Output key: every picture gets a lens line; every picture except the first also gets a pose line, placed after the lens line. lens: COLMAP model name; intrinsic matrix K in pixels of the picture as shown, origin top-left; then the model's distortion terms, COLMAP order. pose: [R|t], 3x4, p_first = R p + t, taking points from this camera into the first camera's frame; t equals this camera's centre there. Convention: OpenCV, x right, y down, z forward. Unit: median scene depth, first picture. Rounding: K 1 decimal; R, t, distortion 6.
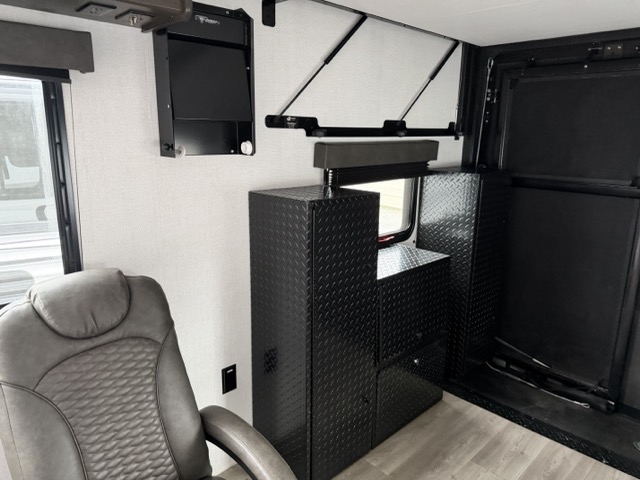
lens RADIAL K [[448.9, 0, 317.8], [0, 448.9, 237.0], [0, 0, 1]] dist [0.052622, -0.066550]
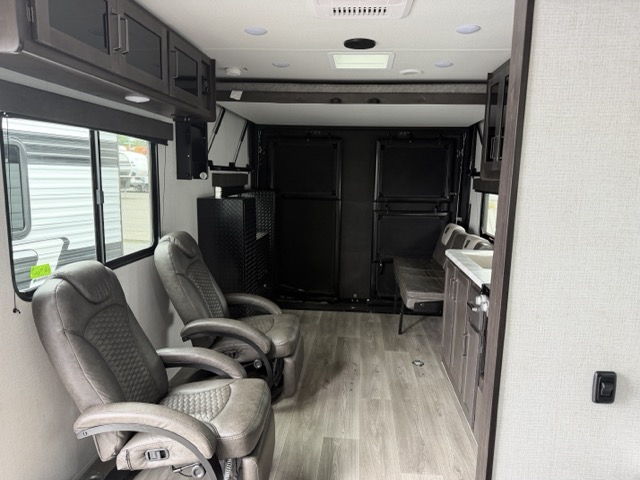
lens RADIAL K [[448.9, 0, 322.3], [0, 448.9, 246.2], [0, 0, 1]] dist [0.052622, -0.066550]
pose [[0.749828, -0.102811, 0.653596, -0.795931], [0.142246, 0.989803, -0.007493, 0.147481], [-0.646161, 0.098590, 0.756807, -0.603801]]
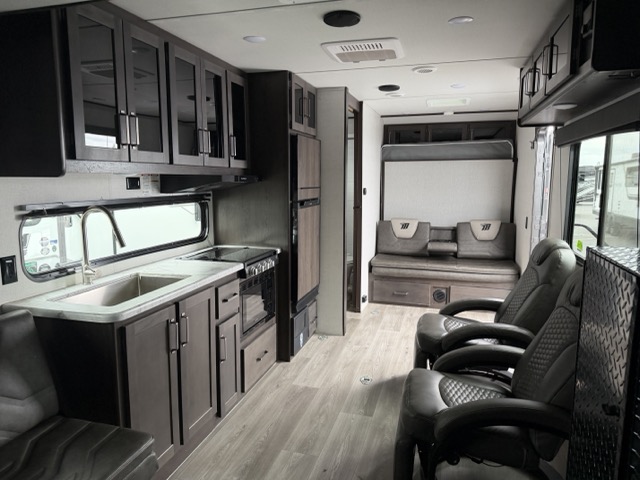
lens RADIAL K [[448.9, 0, 318.0], [0, 448.9, 235.5], [0, 0, 1]] dist [0.052622, -0.066550]
pose [[-0.864972, 0.046082, -0.499699, 0.521322], [-0.133736, 0.938594, 0.318051, -0.193086], [0.483671, 0.341933, -0.805695, 0.937086]]
